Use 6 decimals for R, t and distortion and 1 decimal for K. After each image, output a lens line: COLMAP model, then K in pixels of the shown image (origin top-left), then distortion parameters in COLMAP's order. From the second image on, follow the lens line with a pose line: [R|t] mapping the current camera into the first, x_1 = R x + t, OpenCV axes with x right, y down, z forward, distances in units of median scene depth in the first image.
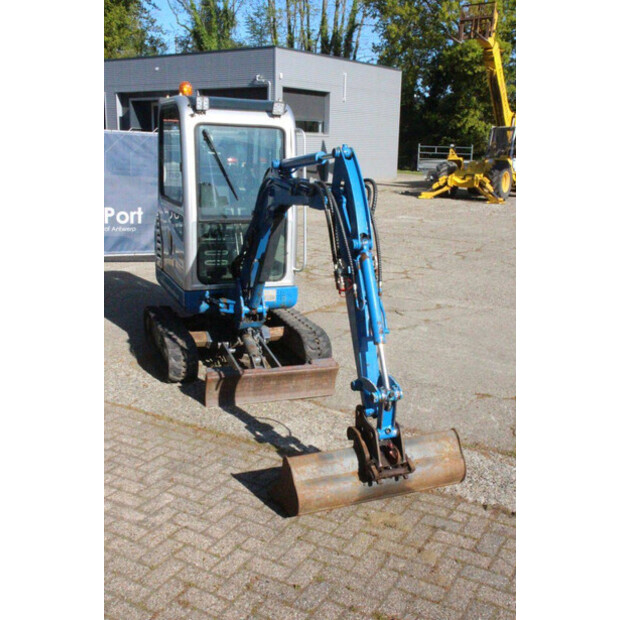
lens RADIAL K [[686.4, 0, 310.0], [0, 686.4, 310.0], [0, 0, 1]] dist [-0.095225, 0.264072]
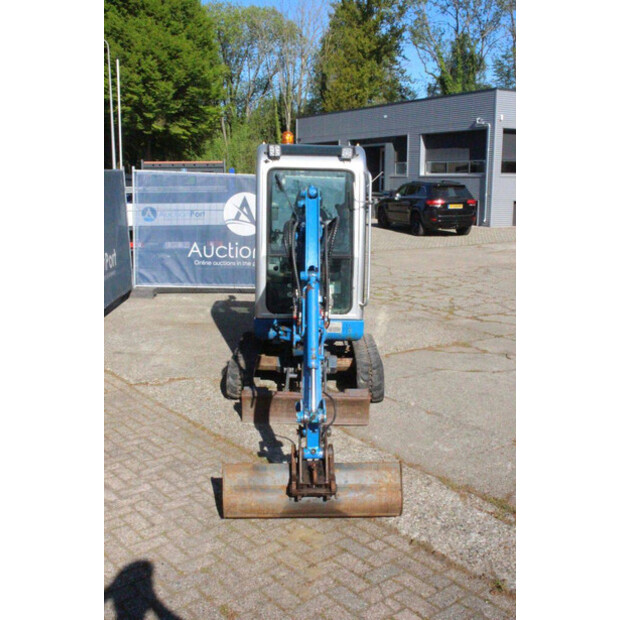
lens RADIAL K [[686.4, 0, 310.0], [0, 686.4, 310.0], [0, 0, 1]] dist [-0.095225, 0.264072]
pose [[0.932211, 0.048625, -0.358633, 0.319675], [-0.070202, 0.996407, -0.047381, 0.005906], [0.355040, 0.069346, 0.932276, -0.005008]]
